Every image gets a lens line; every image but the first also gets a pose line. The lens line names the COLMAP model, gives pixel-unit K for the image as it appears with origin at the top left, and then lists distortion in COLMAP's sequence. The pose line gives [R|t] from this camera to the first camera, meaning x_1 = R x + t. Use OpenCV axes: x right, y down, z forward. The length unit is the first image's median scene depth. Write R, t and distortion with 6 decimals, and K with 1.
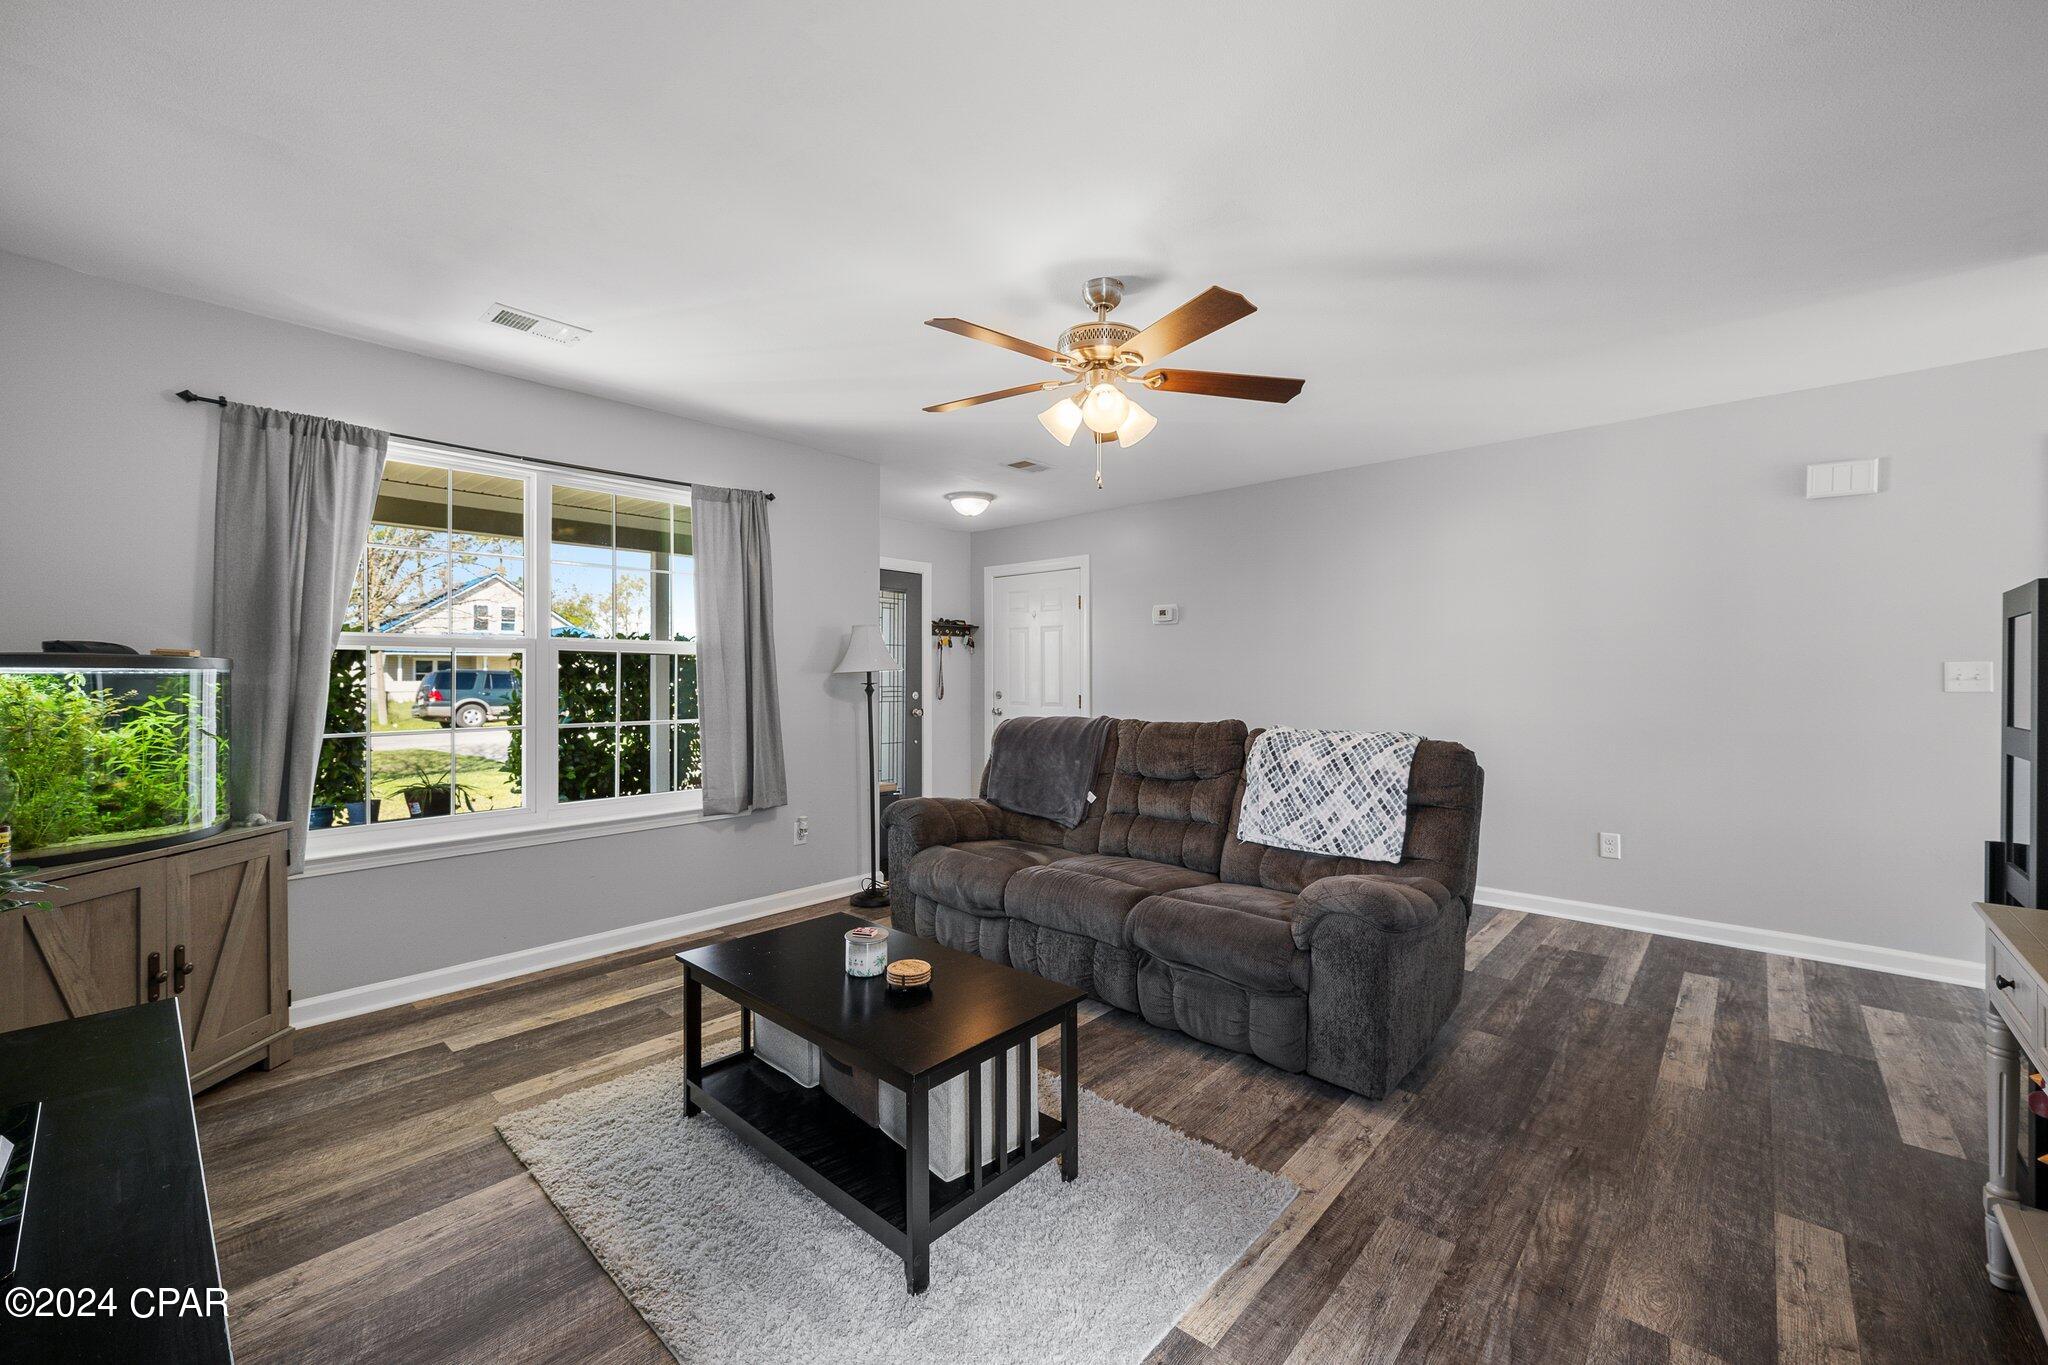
lens RADIAL K [[819.3, 0, 1024.0], [0, 819.3, 682.5], [0, 0, 1]] dist [0.008347, -0.000146]
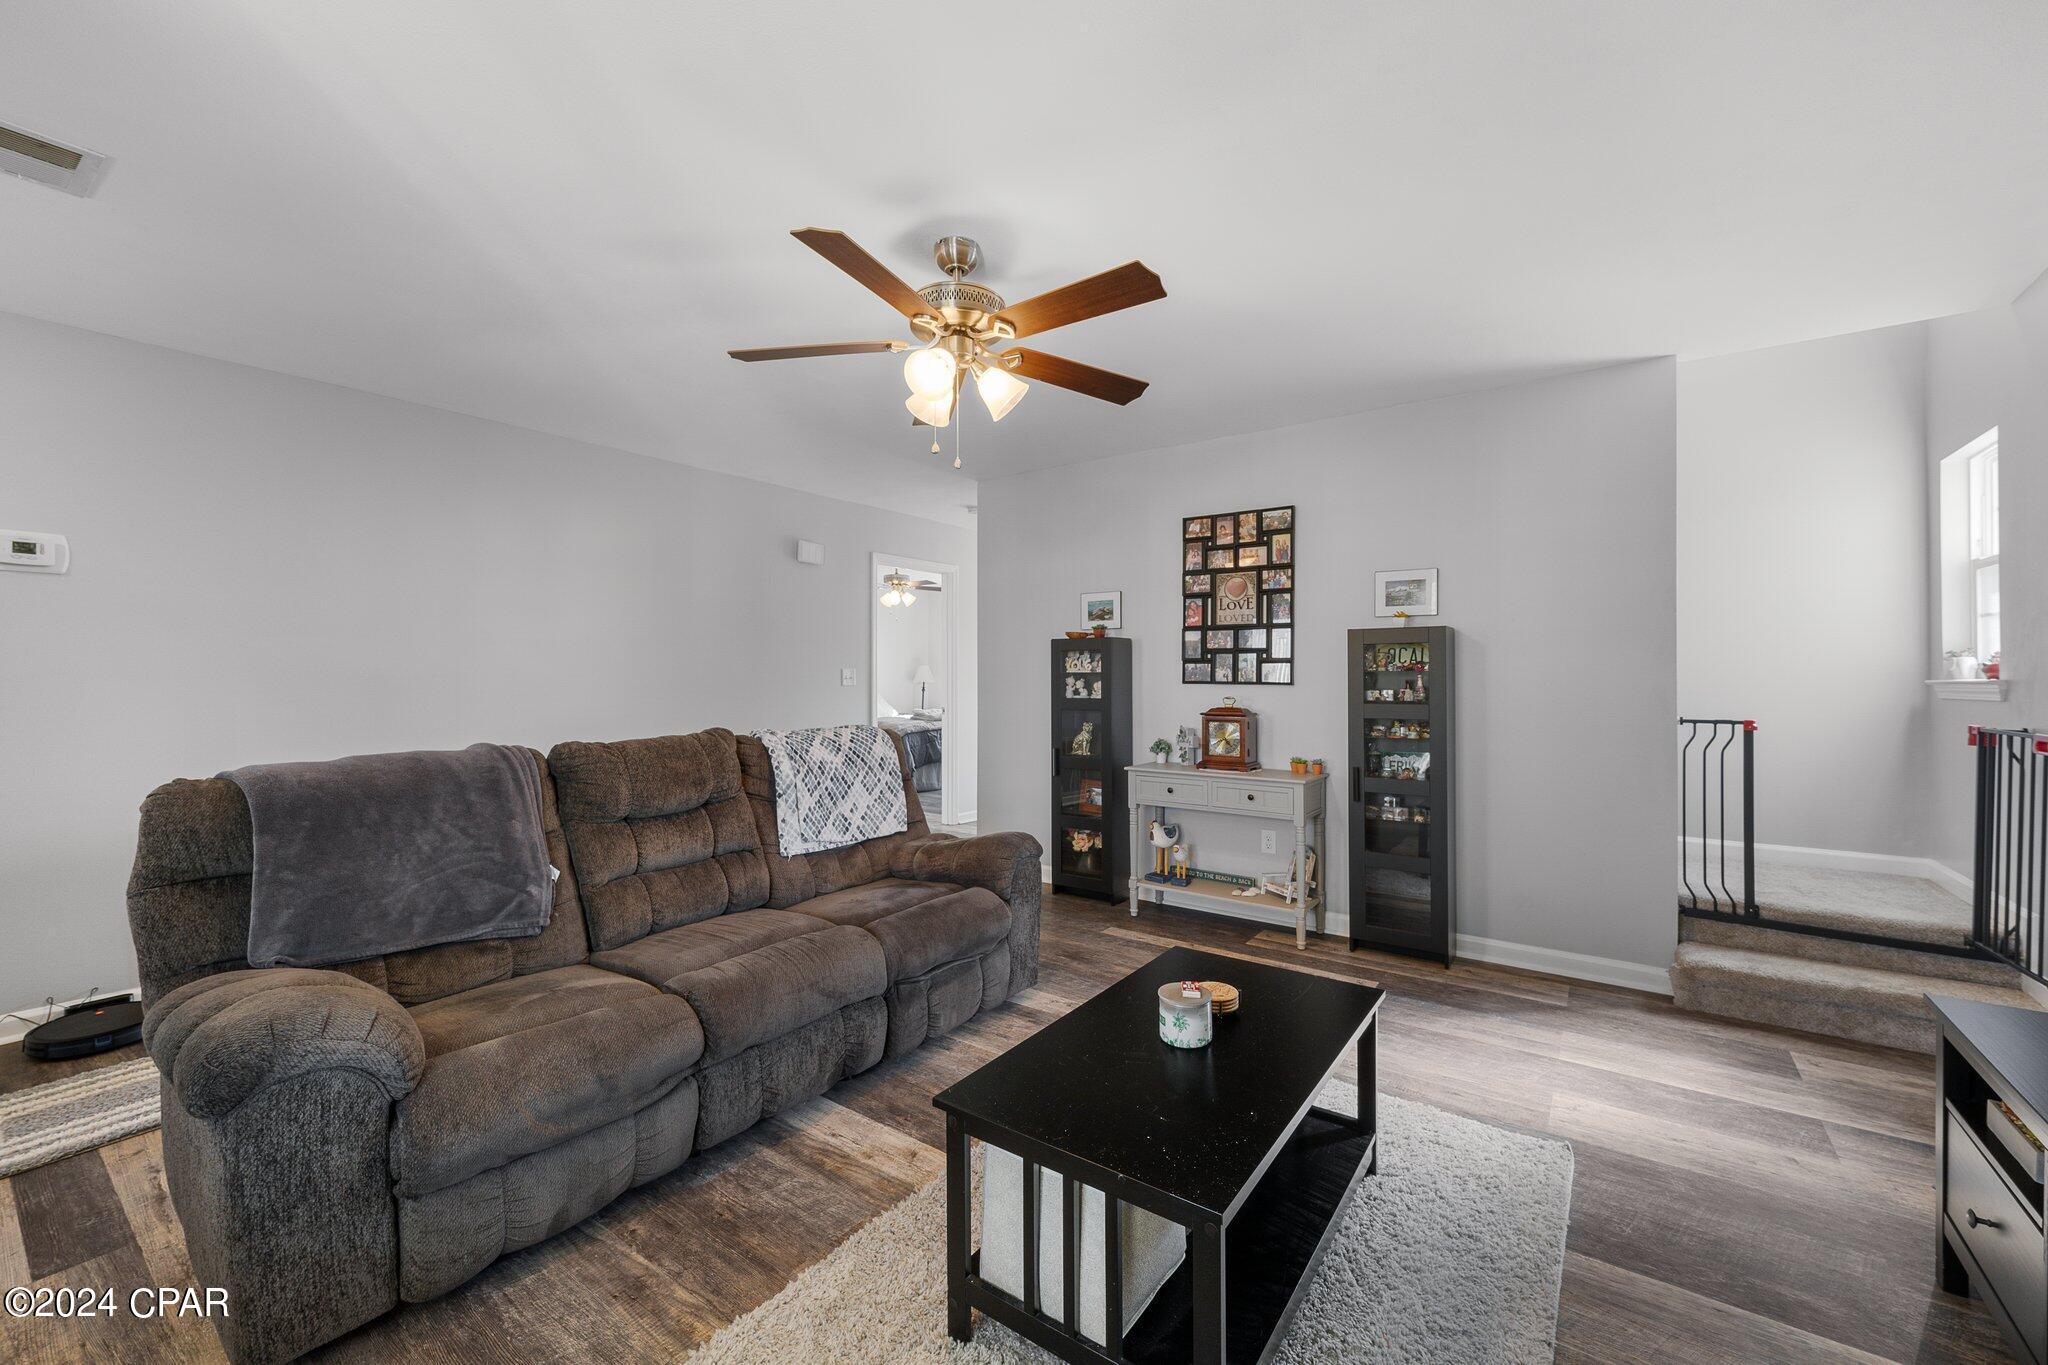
lens RADIAL K [[805.2, 0, 1026.7], [0, 805.2, 677.4], [0, 0, 1]] dist [-0.002172, -0.000284]
pose [[-0.103987, 0.001143, 0.994578, -0.651437], [0.013026, 0.999915, 0.000213, -0.002850], [-0.994493, 0.012978, -0.103993, 0.830374]]
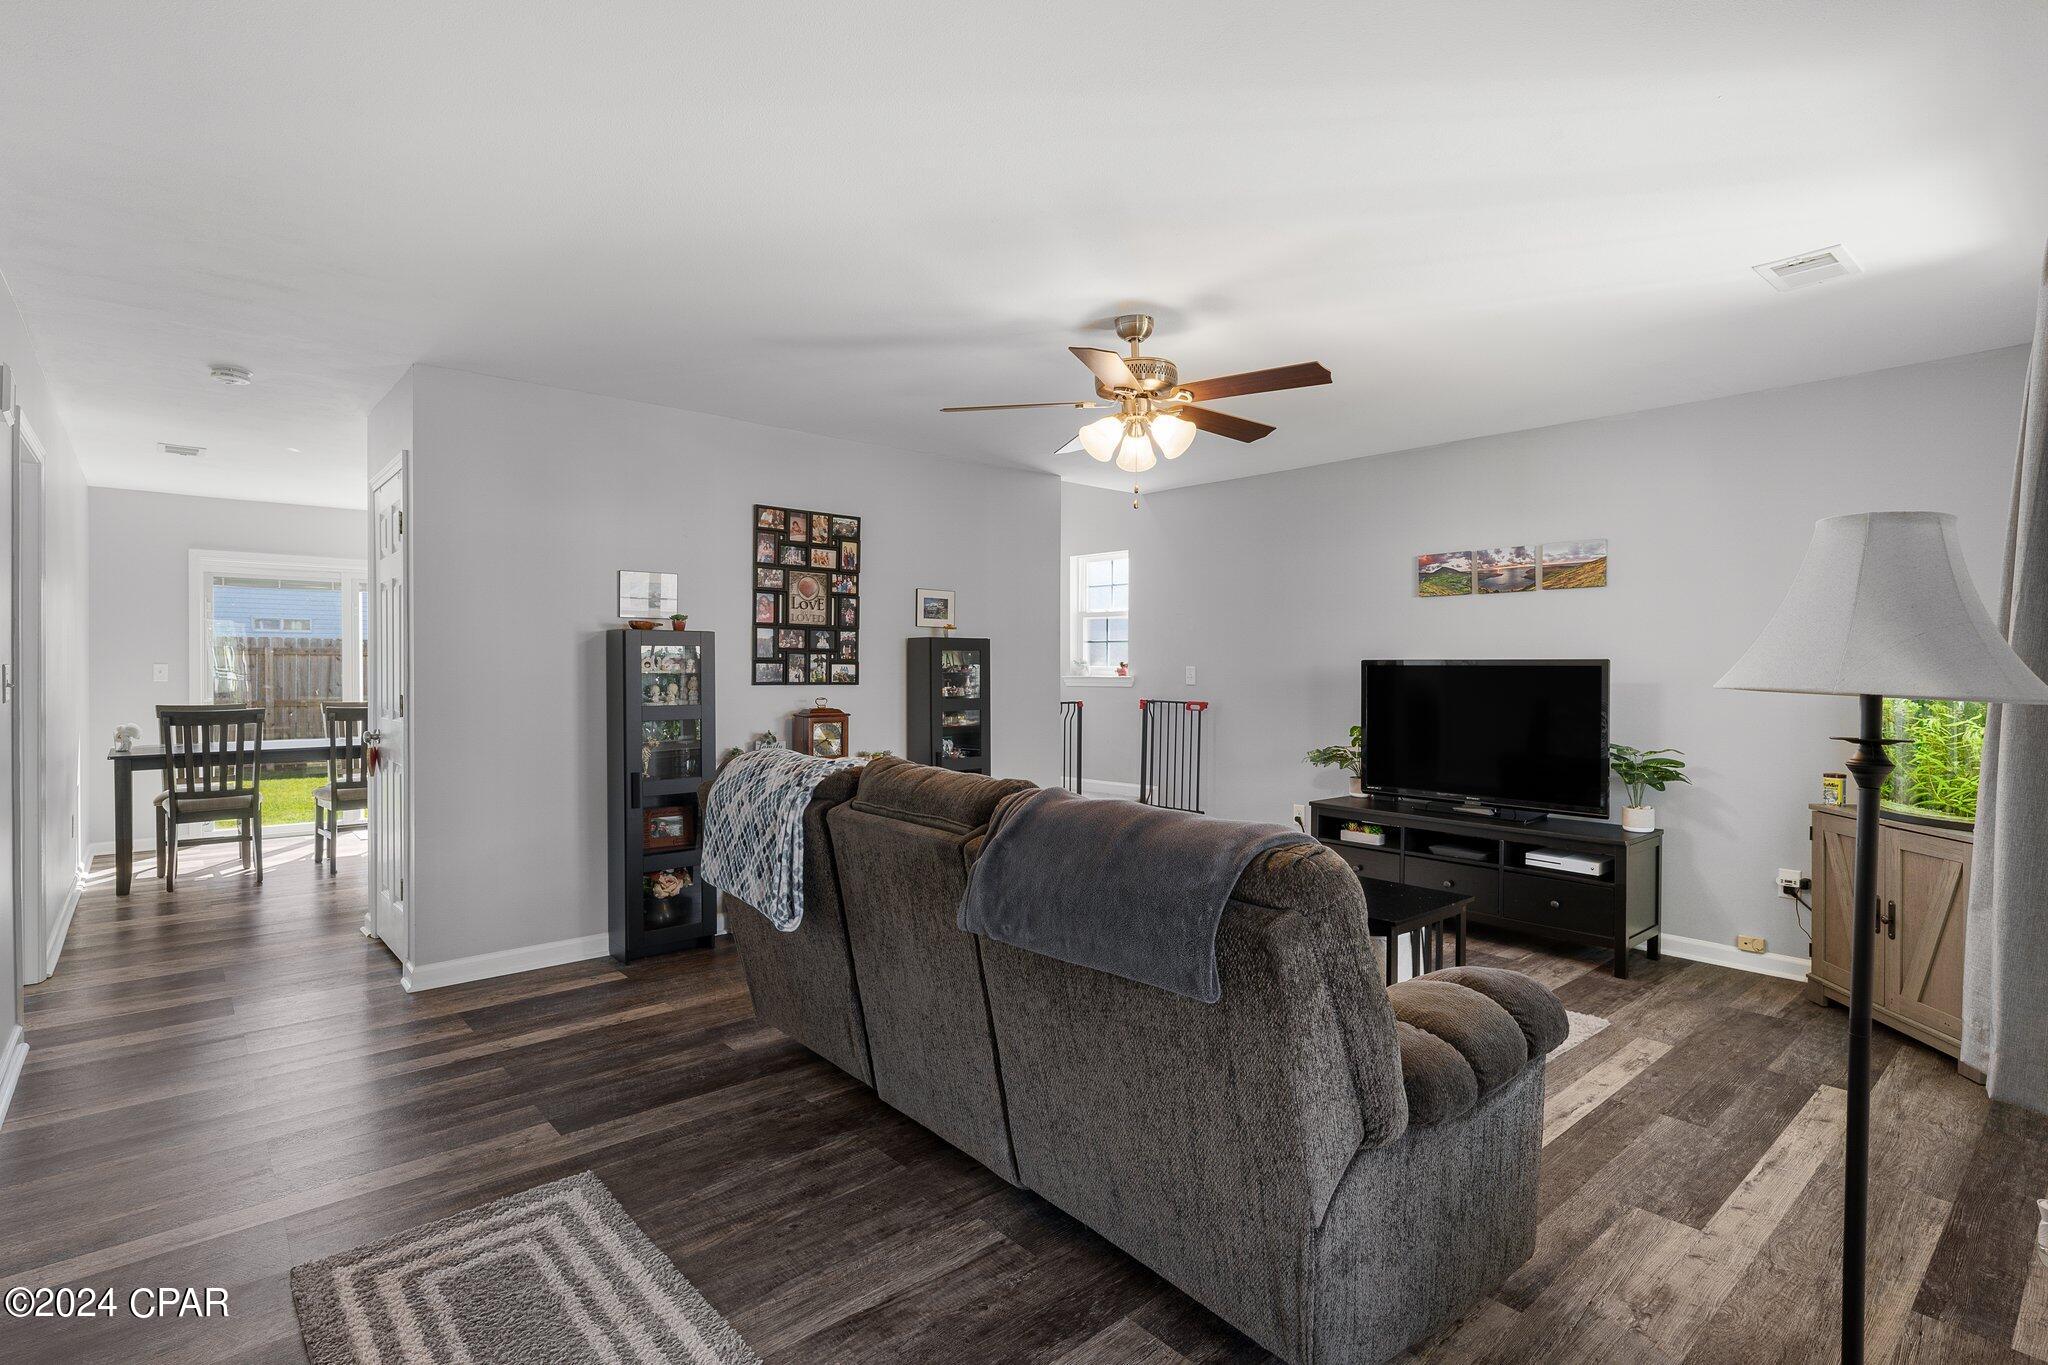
lens RADIAL K [[985.2, 0, 1028.7], [0, 985.2, 678.8], [0, 0, 1]] dist [0.010500, 0.000784]
pose [[-0.991889, -0.002864, 0.127072, 0.053547], [0.000442, 0.999662, 0.025980, -0.037603], [-0.127103, 0.025826, -0.991553, 1.875398]]
